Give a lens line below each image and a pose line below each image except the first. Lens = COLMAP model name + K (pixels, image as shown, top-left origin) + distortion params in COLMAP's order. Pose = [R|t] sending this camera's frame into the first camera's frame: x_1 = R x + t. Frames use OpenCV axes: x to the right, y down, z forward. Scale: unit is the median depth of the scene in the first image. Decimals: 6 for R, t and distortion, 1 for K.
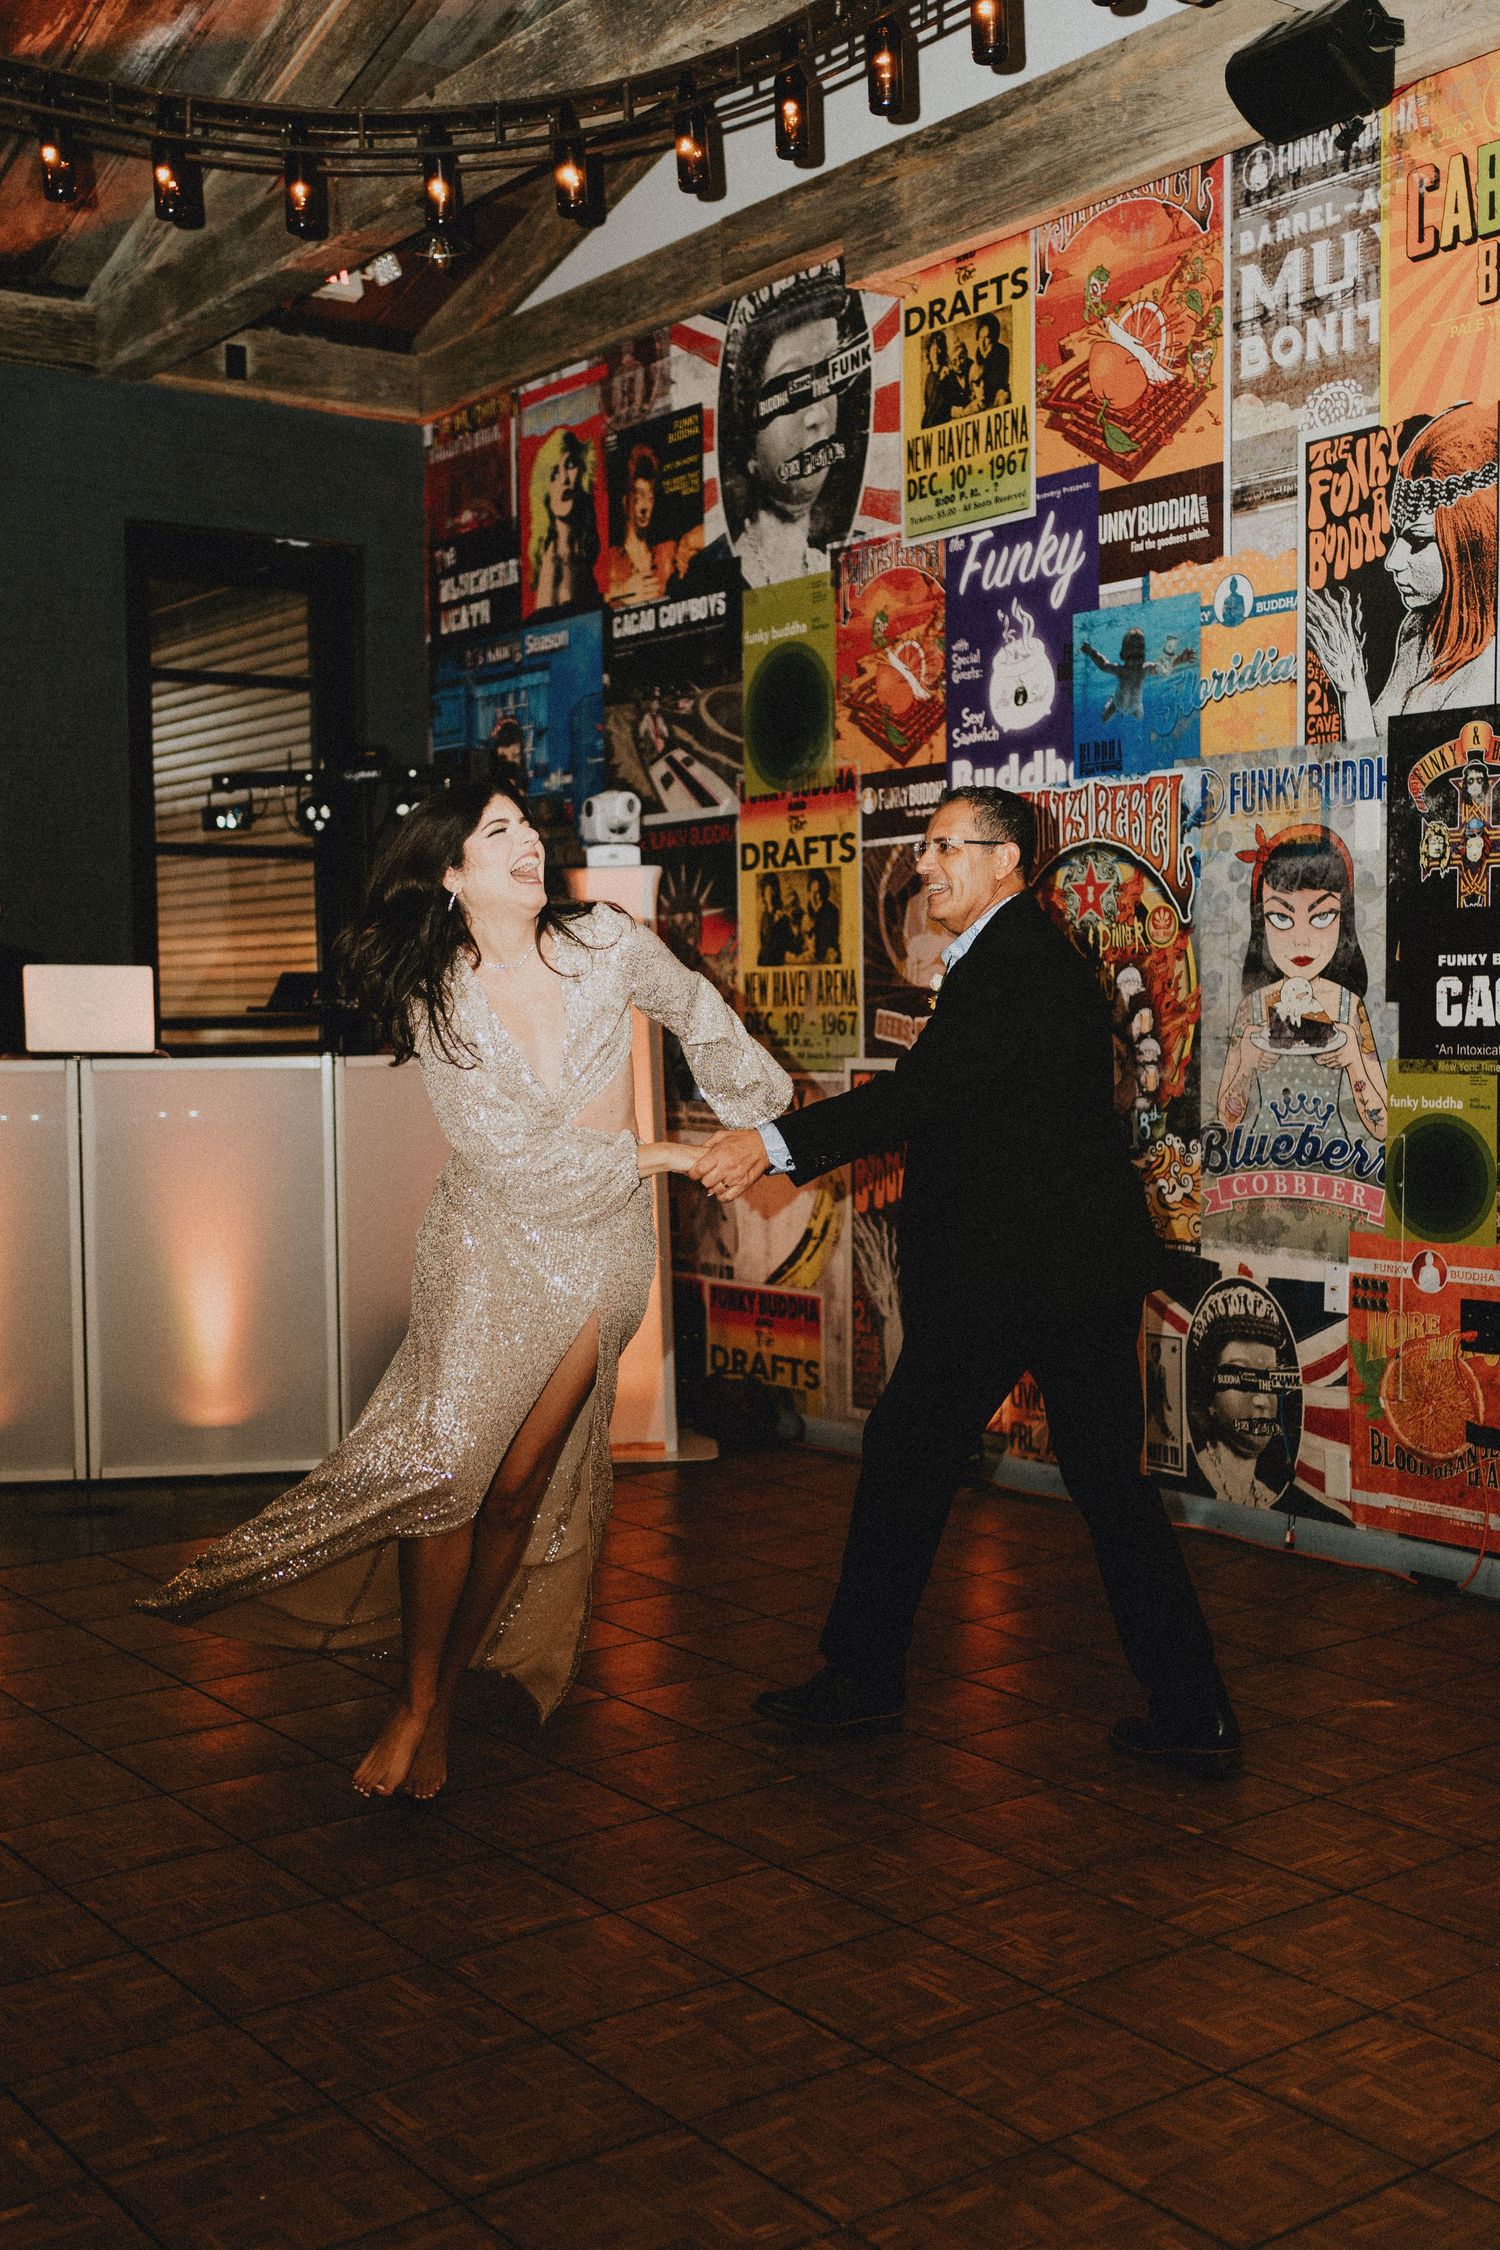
lens RADIAL K [[2325.0, 0, 750.0], [0, 2325.0, 1125.0], [0, 0, 1]] dist [-0.001104, 0.010554]
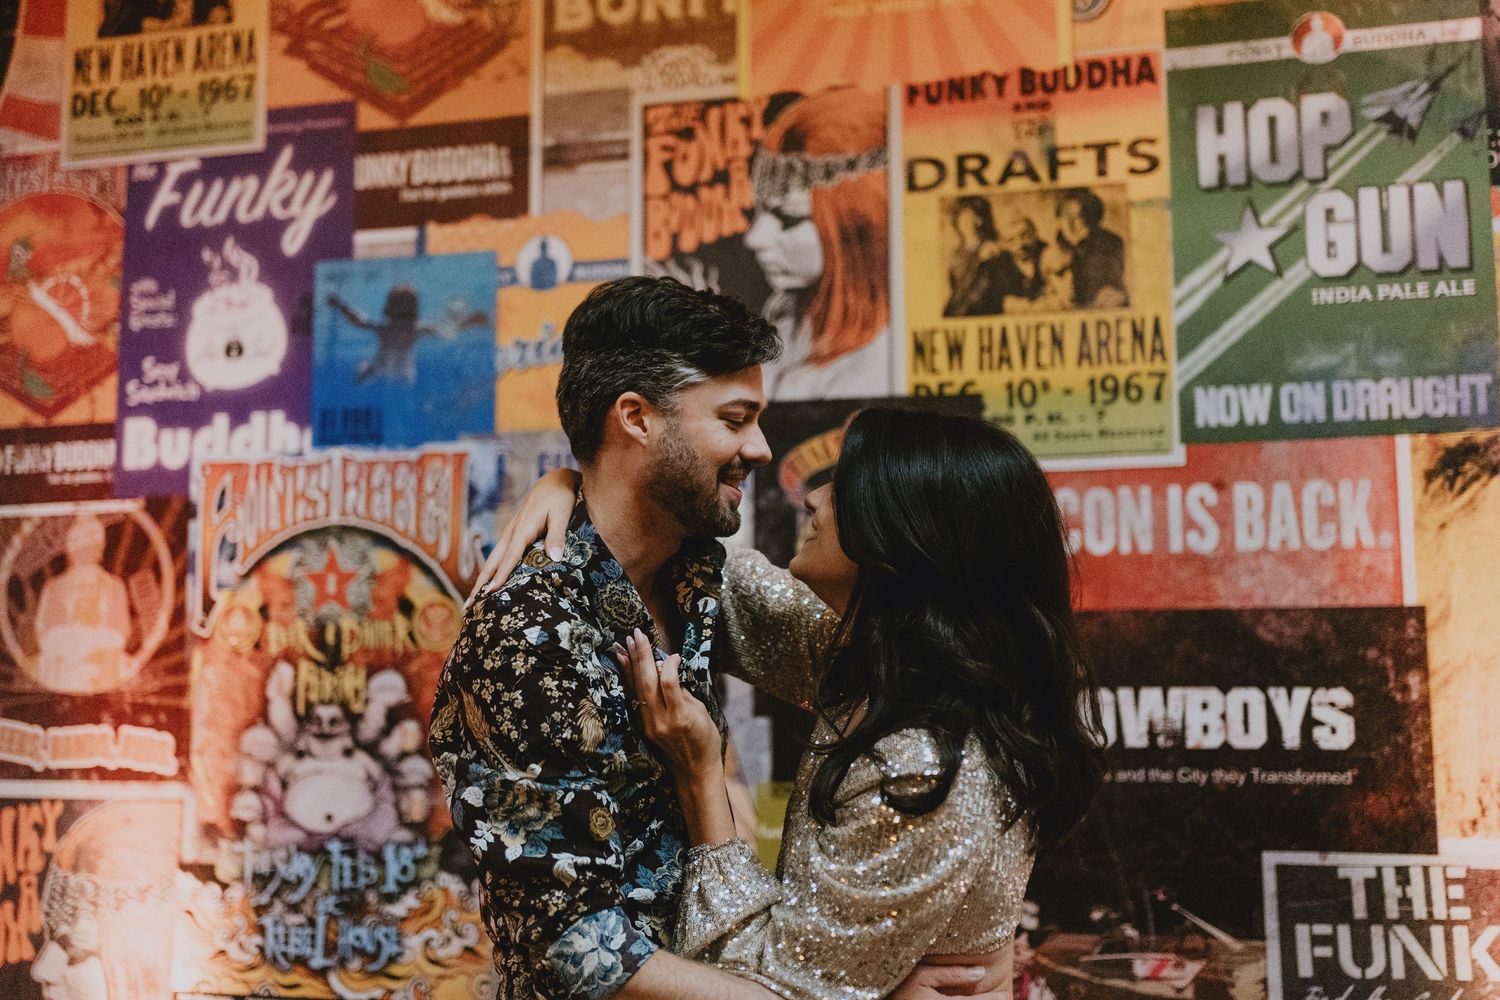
lens RADIAL K [[1482.5, 0, 750.0], [0, 1482.5, 500.0], [0, 0, 1]] dist [-0.004148, 0.015975]
pose [[0.774038, 0.076418, 0.628511, -0.082311], [0.030525, 0.987031, -0.157601, -0.042845], [-0.632403, 0.141175, 0.761666, 0.525555]]
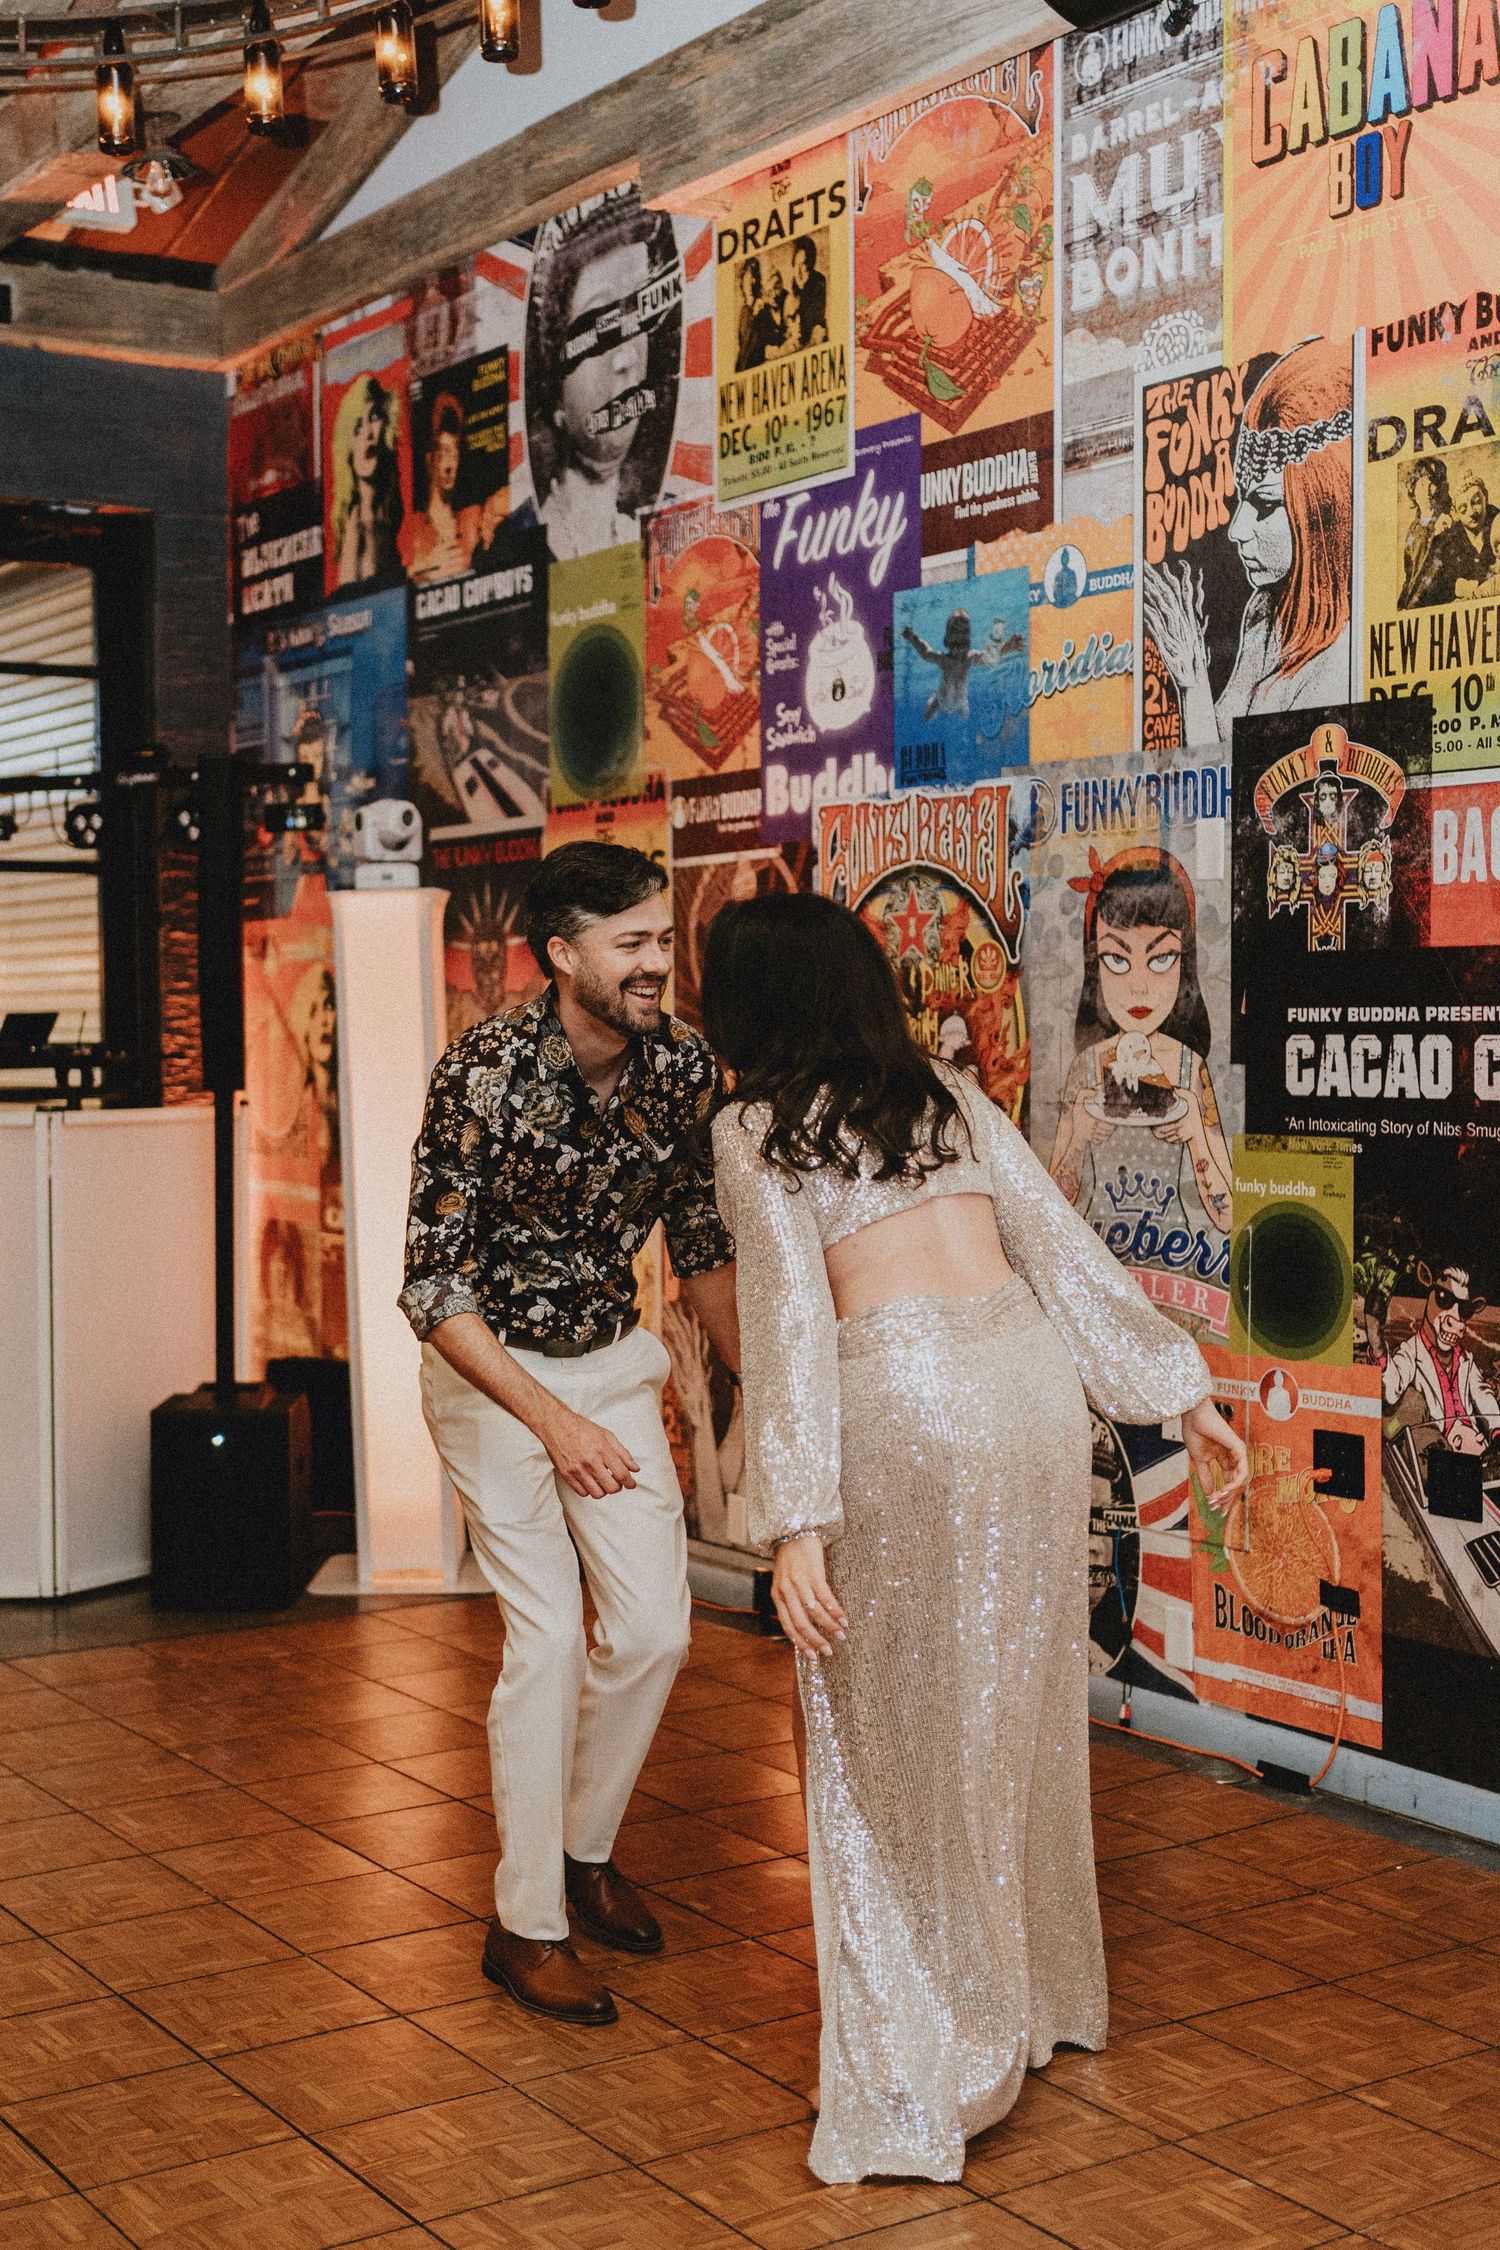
lens RADIAL K [[2684.1, 0, 593.9], [0, 2684.1, 1116.7], [0, 0, 1]] dist [-0.004813, 0.015024]
pose [[0.997151, 0.006399, -0.075157, 0.113163], [-0.007558, 0.999857, -0.015151, -0.017160], [0.075049, 0.015676, 0.997057, 0.036023]]
